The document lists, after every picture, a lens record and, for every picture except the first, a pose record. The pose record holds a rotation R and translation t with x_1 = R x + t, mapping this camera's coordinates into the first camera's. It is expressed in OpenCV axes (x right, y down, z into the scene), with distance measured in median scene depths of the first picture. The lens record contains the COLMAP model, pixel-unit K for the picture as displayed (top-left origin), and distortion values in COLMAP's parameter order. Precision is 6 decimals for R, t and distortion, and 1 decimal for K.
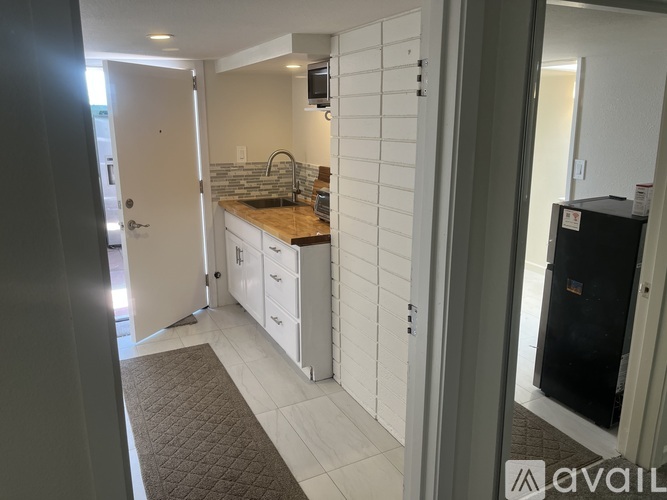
lens RADIAL K [[503.4, 0, 333.8], [0, 503.4, 248.1], [0, 0, 1]] dist [0.041667, 0.006679]
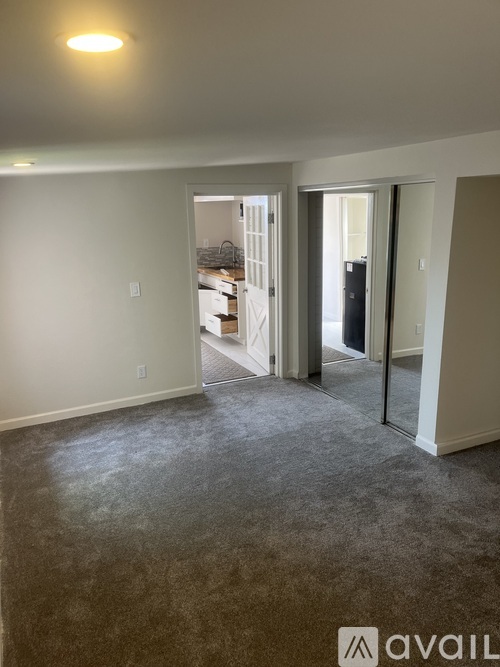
lens RADIAL K [[503.4, 0, 250.3], [0, 503.4, 334.1], [0, 0, 1]] dist [0.041667, 0.006679]
pose [[0.998764, -0.018468, -0.046149, 0.067722], [0.018532, 0.999828, 0.000956, 0.164433], [0.046123, -0.001810, 0.998934, -0.924523]]
